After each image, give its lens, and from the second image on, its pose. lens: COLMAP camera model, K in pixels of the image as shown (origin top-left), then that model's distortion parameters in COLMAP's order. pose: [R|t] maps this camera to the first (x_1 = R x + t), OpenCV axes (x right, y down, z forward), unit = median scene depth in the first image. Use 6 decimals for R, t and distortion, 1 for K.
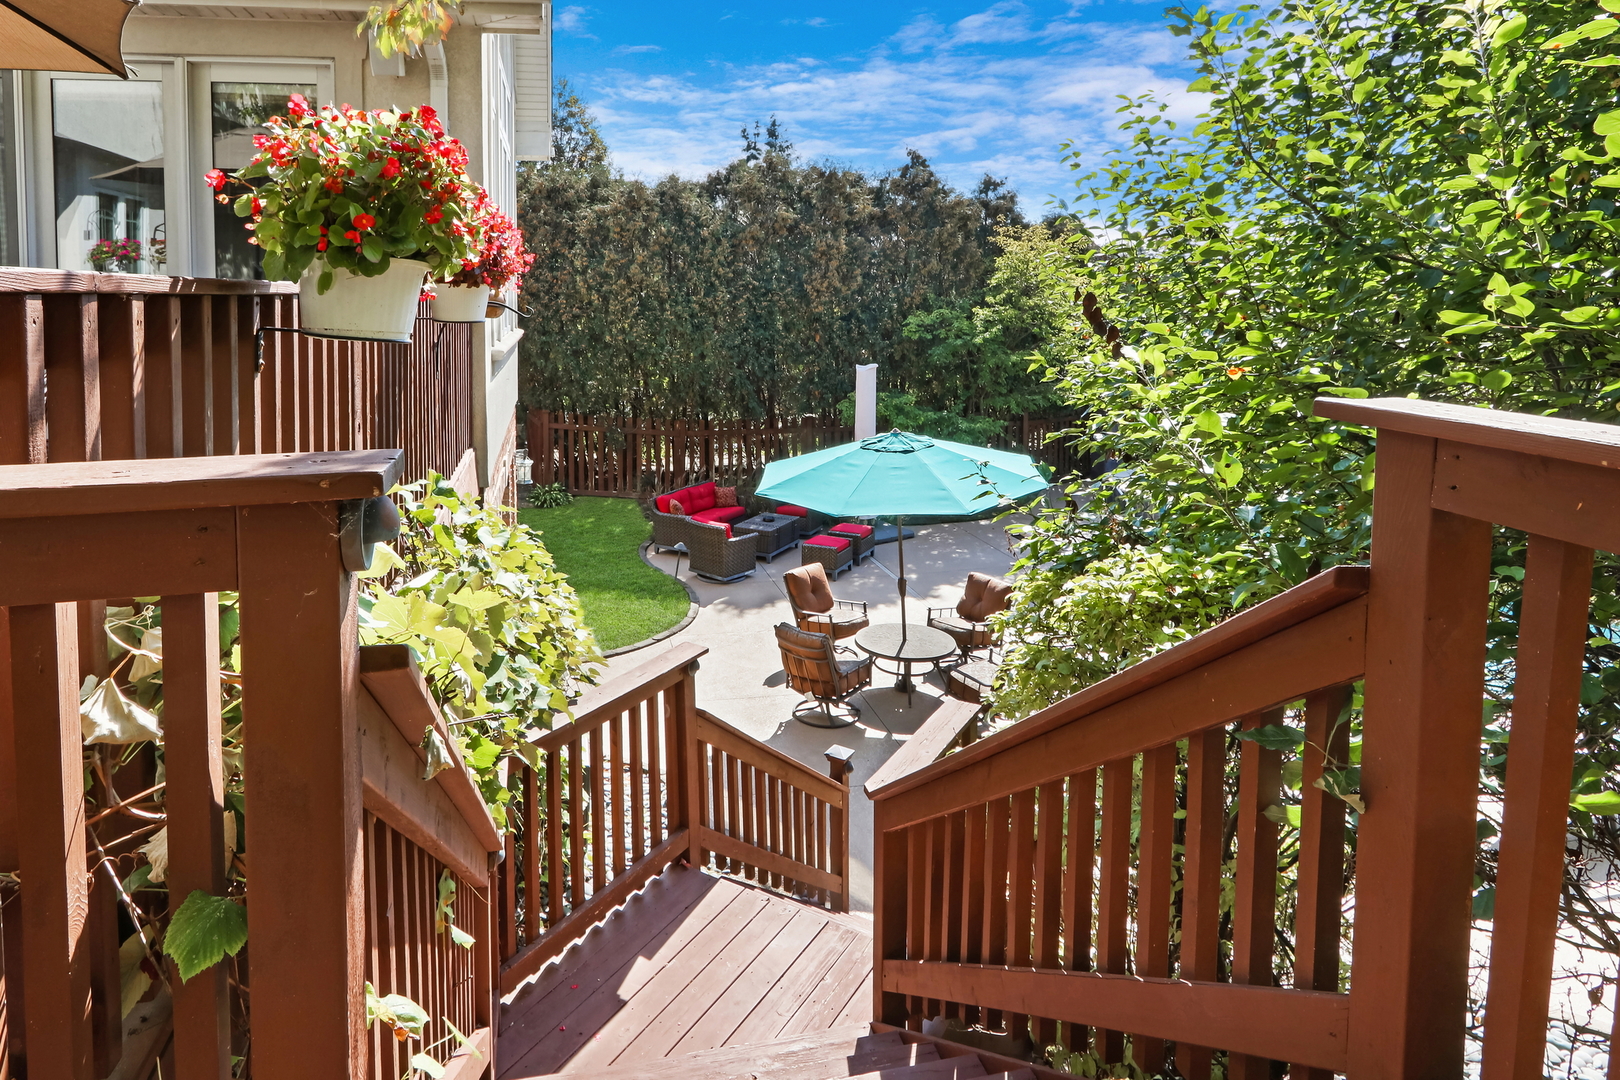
lens RADIAL K [[902.5, 0, 810.0], [0, 902.5, 540.0], [0, 0, 1]] dist [-0.000490, -0.000060]
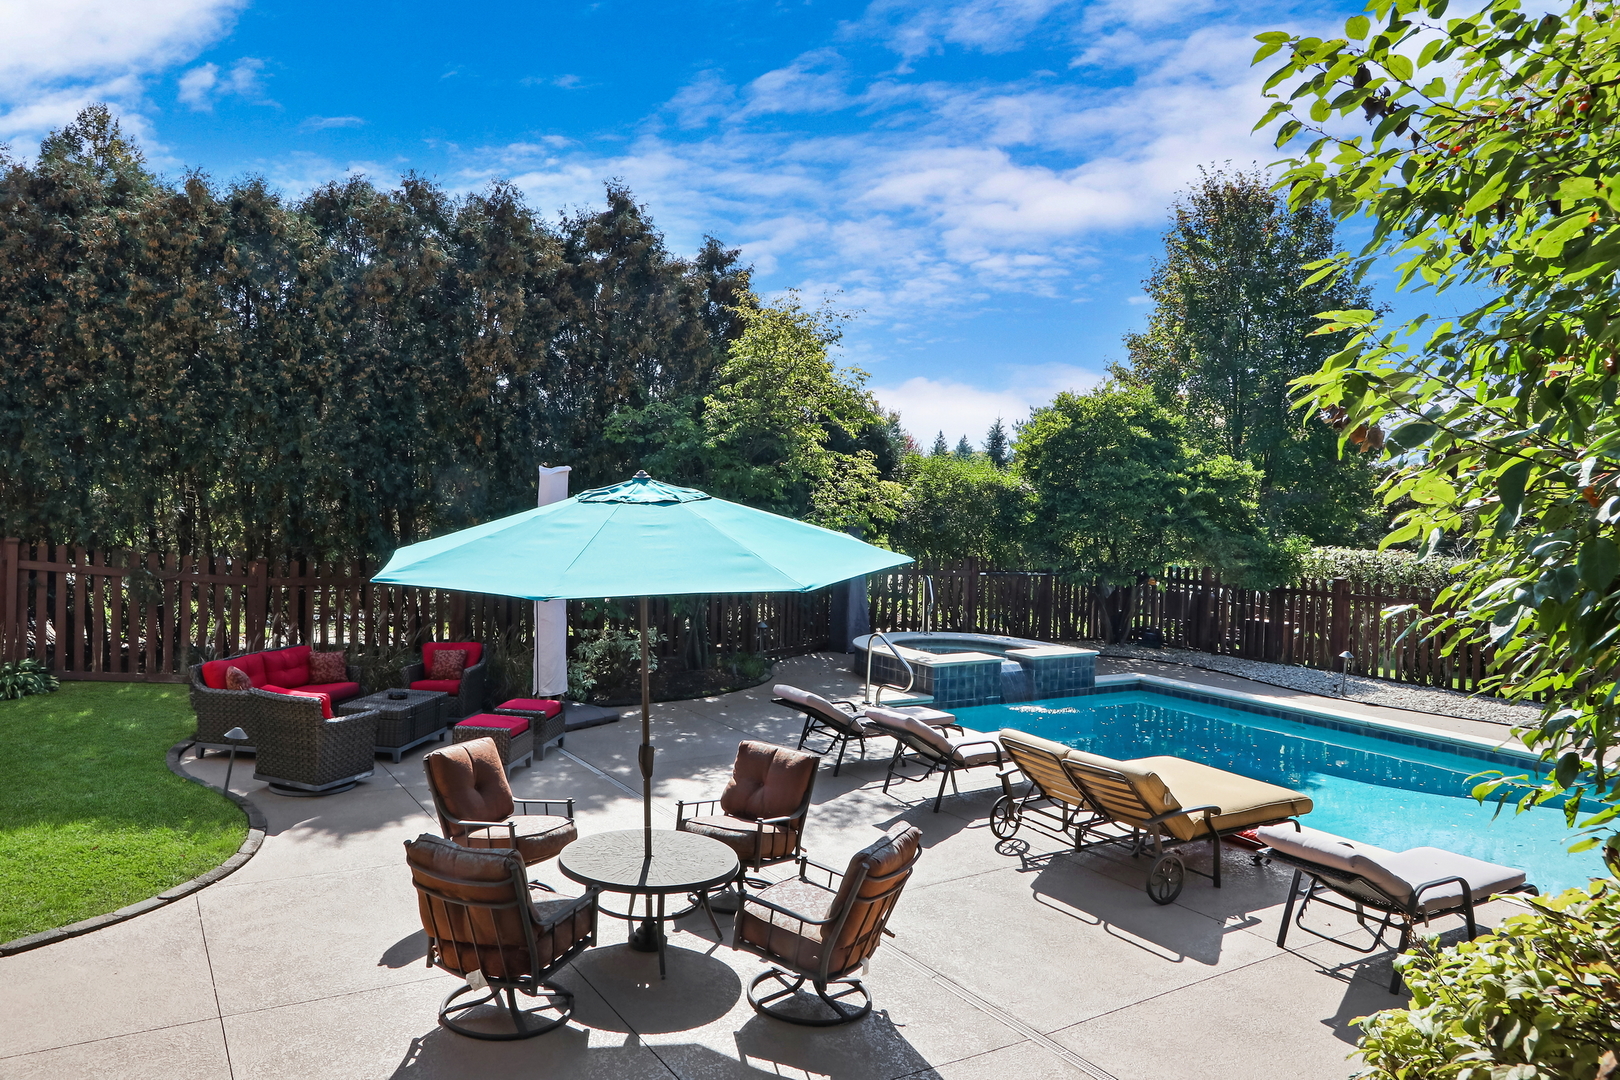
lens RADIAL K [[1060.3, 0, 848.9], [0, 1060.3, 569.4], [0, 0, 1]] dist [-0.028036, 0.027079]
pose [[0.937237, 0.014941, 0.348373, -0.007650], [0.044633, 0.985723, -0.162353, 0.026822], [-0.345825, 0.167712, 0.923189, 0.178255]]
